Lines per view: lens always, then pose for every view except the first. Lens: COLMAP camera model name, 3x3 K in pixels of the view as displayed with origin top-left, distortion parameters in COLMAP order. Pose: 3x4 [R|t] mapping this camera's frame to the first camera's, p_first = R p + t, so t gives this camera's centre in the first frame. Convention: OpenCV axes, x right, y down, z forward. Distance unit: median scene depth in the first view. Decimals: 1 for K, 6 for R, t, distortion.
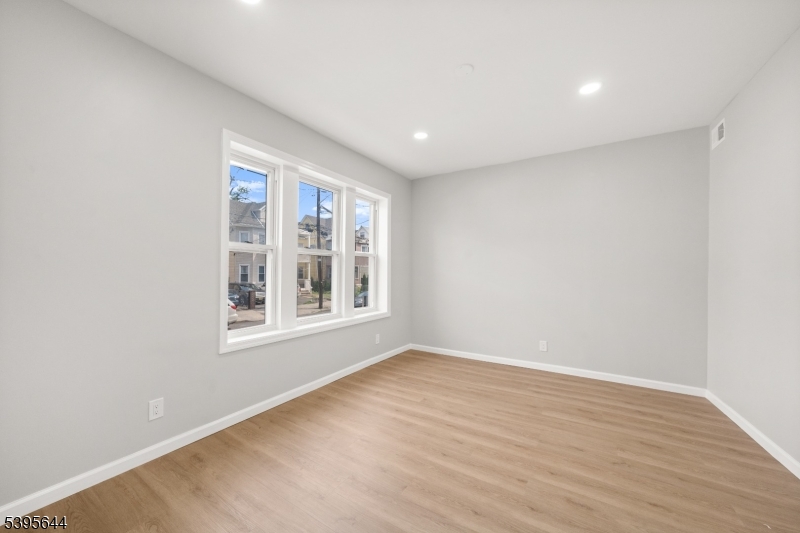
lens RADIAL K [[303.4, 0, 395.0], [0, 303.4, 265.2], [0, 0, 1]] dist [-0.001162, -0.000032]
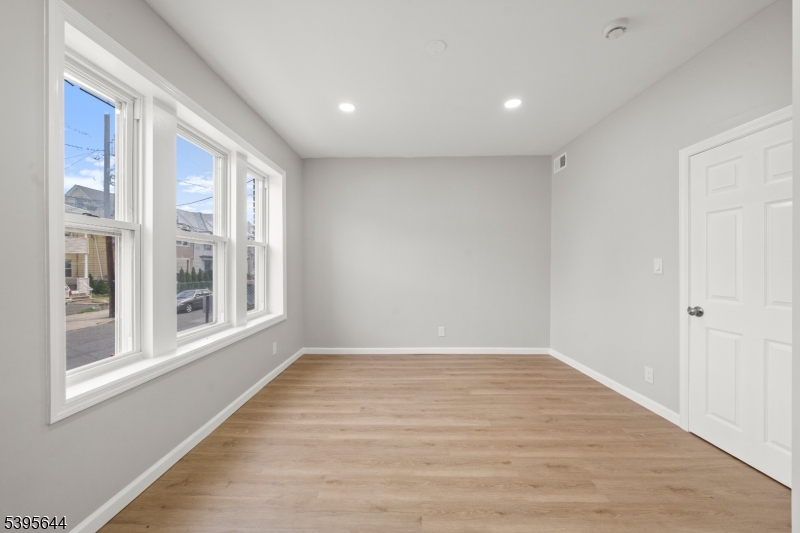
lens RADIAL K [[303.4, 0, 395.0], [0, 303.4, 265.2], [0, 0, 1]] dist [-0.001162, -0.000032]
pose [[0.850845, -0.009730, 0.525326, -0.282898], [-0.002450, 0.999744, 0.022485, 0.003215], [-0.525410, -0.020418, 0.850604, 0.202095]]
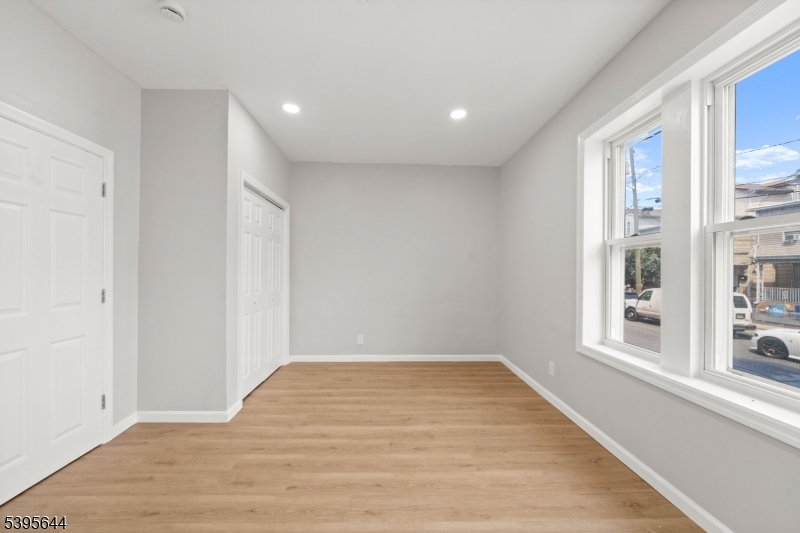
lens RADIAL K [[277.2, 0, 395.6], [0, 277.2, 267.9], [0, 0, 1]] dist [-0.001456, -0.000067]
pose [[-0.827124, -0.018824, -0.561704, 0.405294], [0.000289, 0.999425, -0.033919, 0.029557], [0.562019, -0.028218, -0.826643, 1.197842]]
